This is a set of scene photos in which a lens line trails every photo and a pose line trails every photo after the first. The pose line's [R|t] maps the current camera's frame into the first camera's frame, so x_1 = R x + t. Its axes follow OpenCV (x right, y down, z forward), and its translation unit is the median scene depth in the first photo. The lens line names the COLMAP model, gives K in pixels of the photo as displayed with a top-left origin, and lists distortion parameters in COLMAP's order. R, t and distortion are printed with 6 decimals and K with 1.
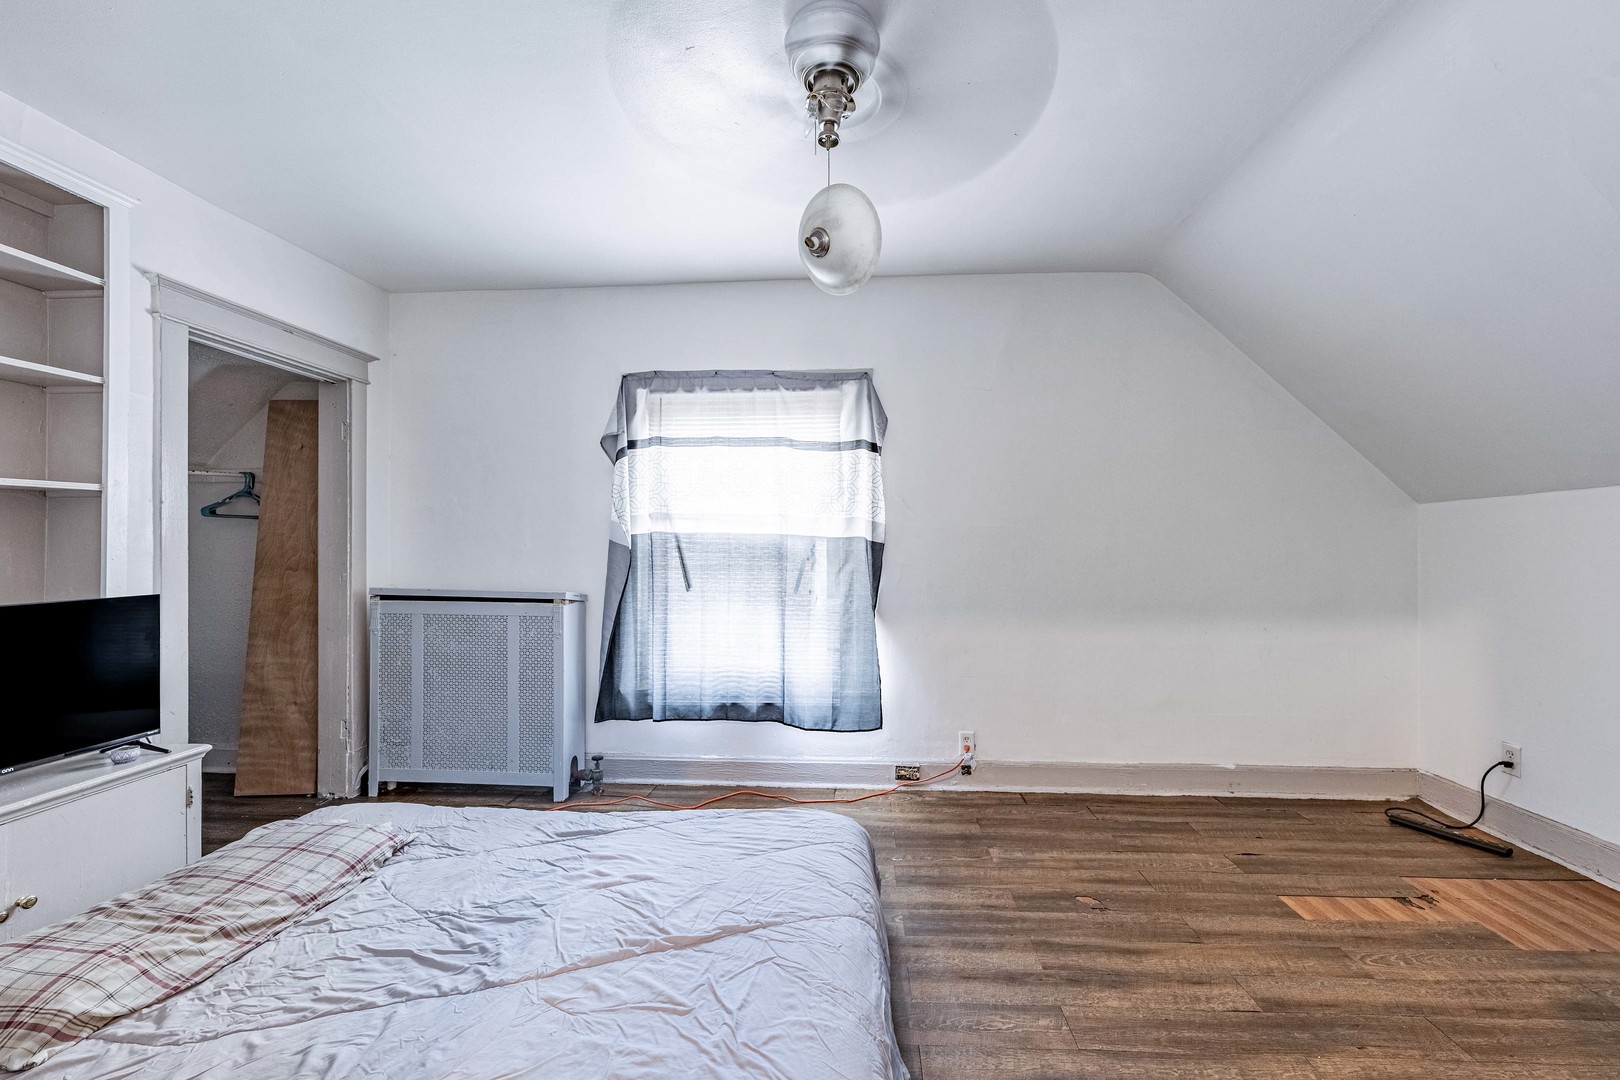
lens RADIAL K [[656.7, 0, 817.4], [0, 656.7, 544.5], [0, 0, 1]] dist [0.011780, -0.003603]
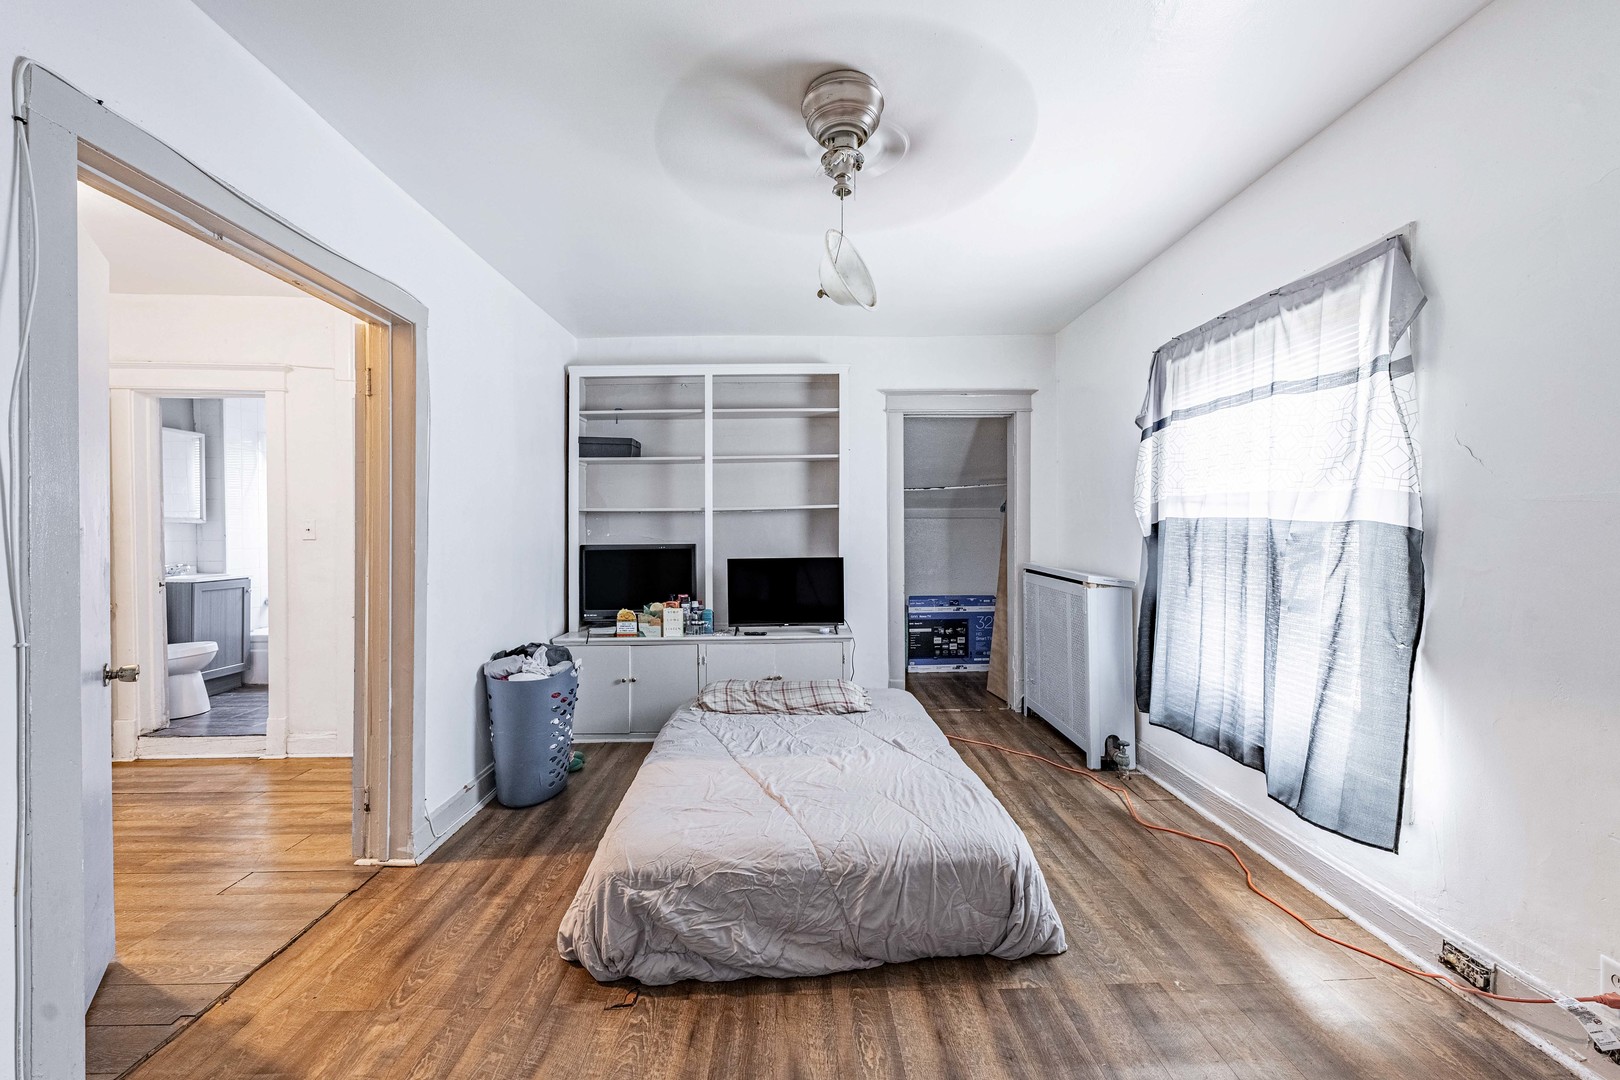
lens RADIAL K [[656.7, 0, 815.5], [0, 656.7, 539.2], [0, 0, 1]] dist [0.011780, -0.003603]
pose [[0.094720, 0.015903, -0.995377, 0.608907], [0.010024, 0.999806, 0.016927, -0.009817], [0.995453, -0.011581, 0.094543, 0.431789]]
